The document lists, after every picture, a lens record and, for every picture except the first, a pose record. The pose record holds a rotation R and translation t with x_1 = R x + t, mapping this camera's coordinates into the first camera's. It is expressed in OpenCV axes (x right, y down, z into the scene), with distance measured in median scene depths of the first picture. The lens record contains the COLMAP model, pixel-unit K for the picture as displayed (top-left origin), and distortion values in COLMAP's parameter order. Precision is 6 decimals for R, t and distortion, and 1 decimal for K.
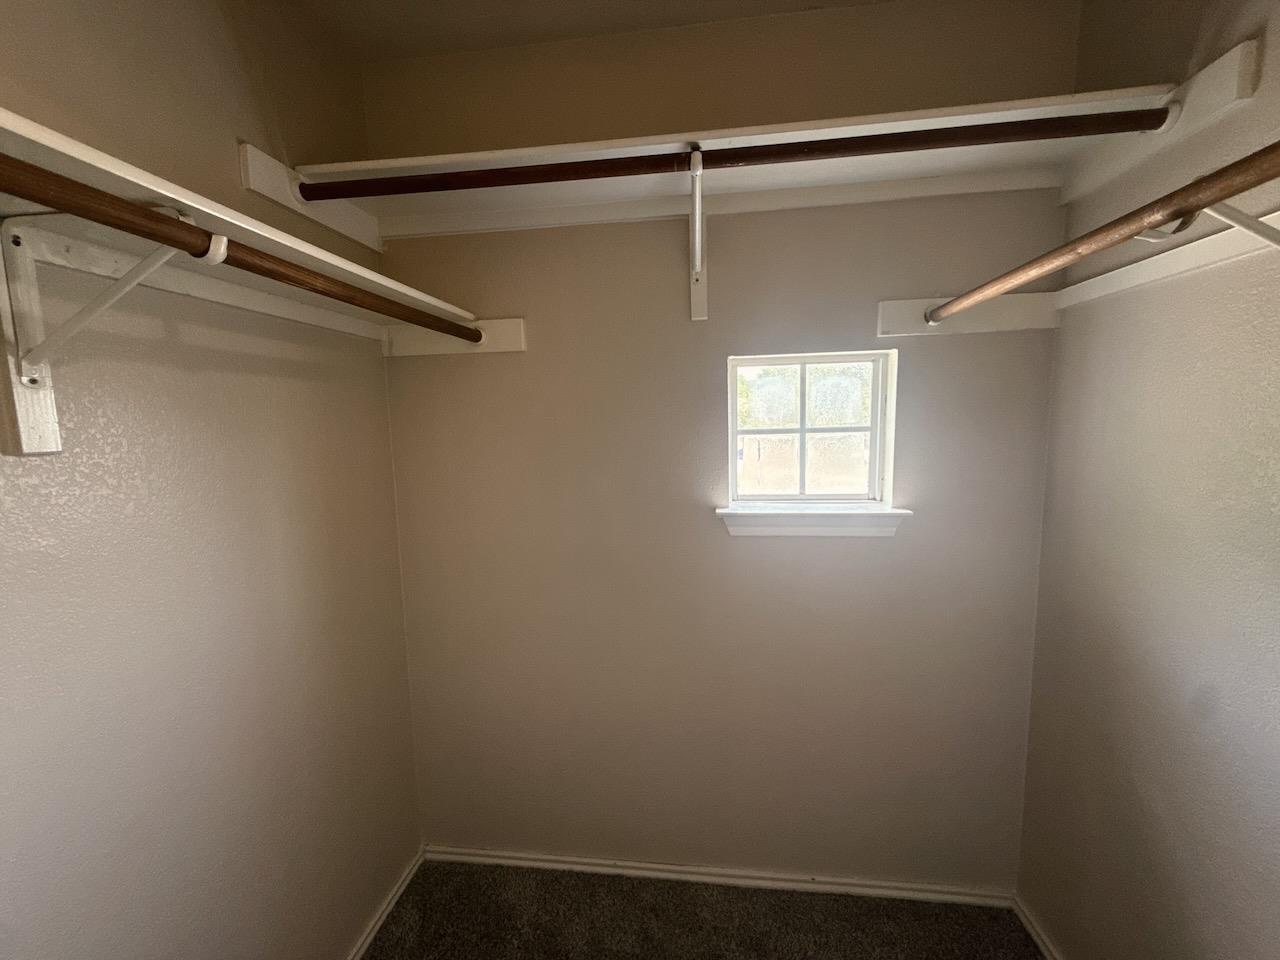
lens RADIAL K [[511.3, 0, 641.3], [0, 511.3, 479.8], [0, 0, 1]] dist [-0.001462, 0.000192]
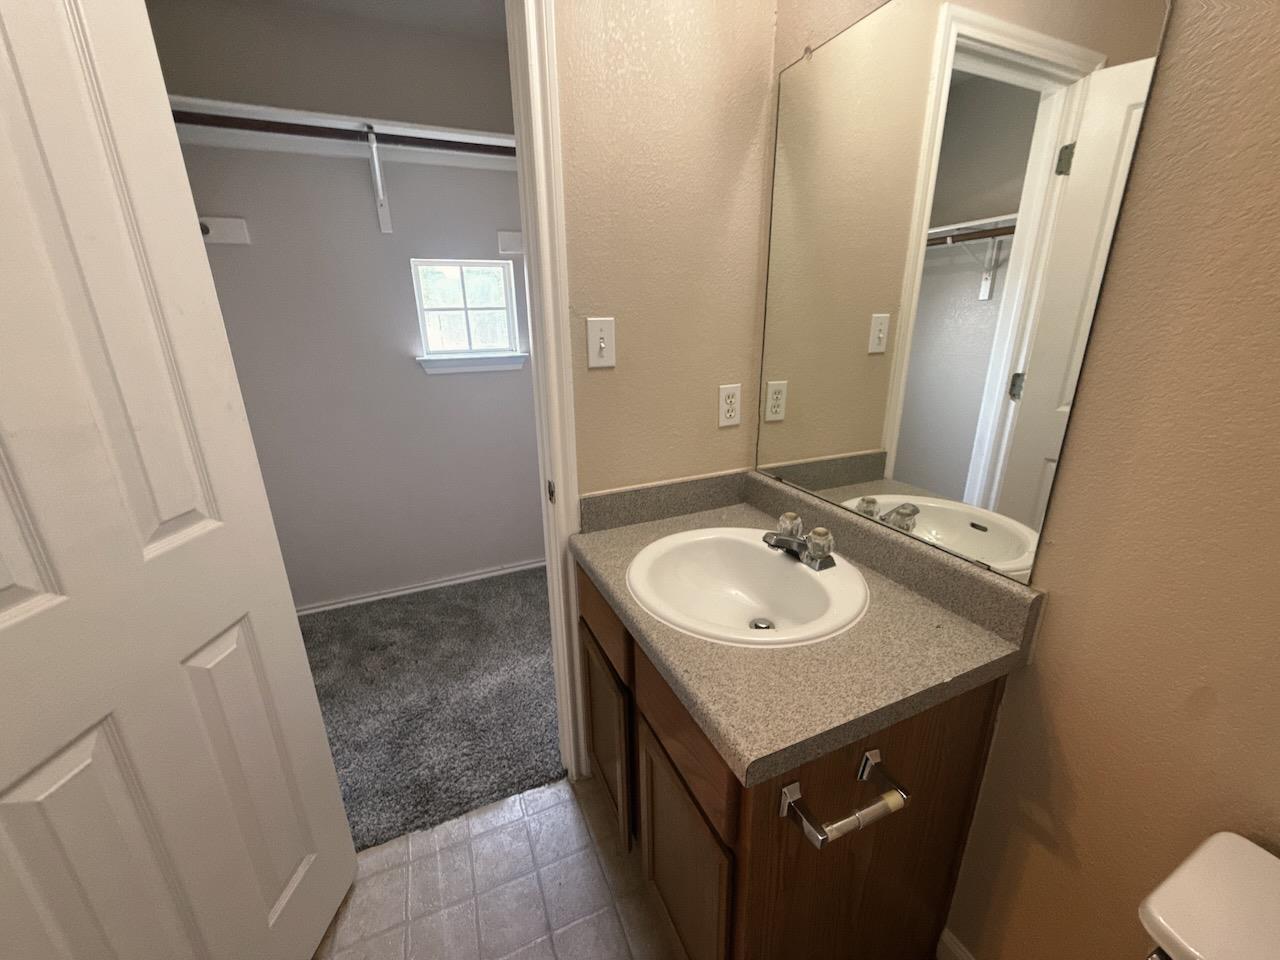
lens RADIAL K [[511.3, 0, 641.4], [0, 511.3, 477.8], [0, 0, 1]] dist [-0.001462, 0.000192]
pose [[0.855352, -0.146255, 0.496974, -0.102345], [0.054738, 0.979466, 0.194037, 0.154167], [-0.515148, -0.138766, 0.845794, -0.791426]]
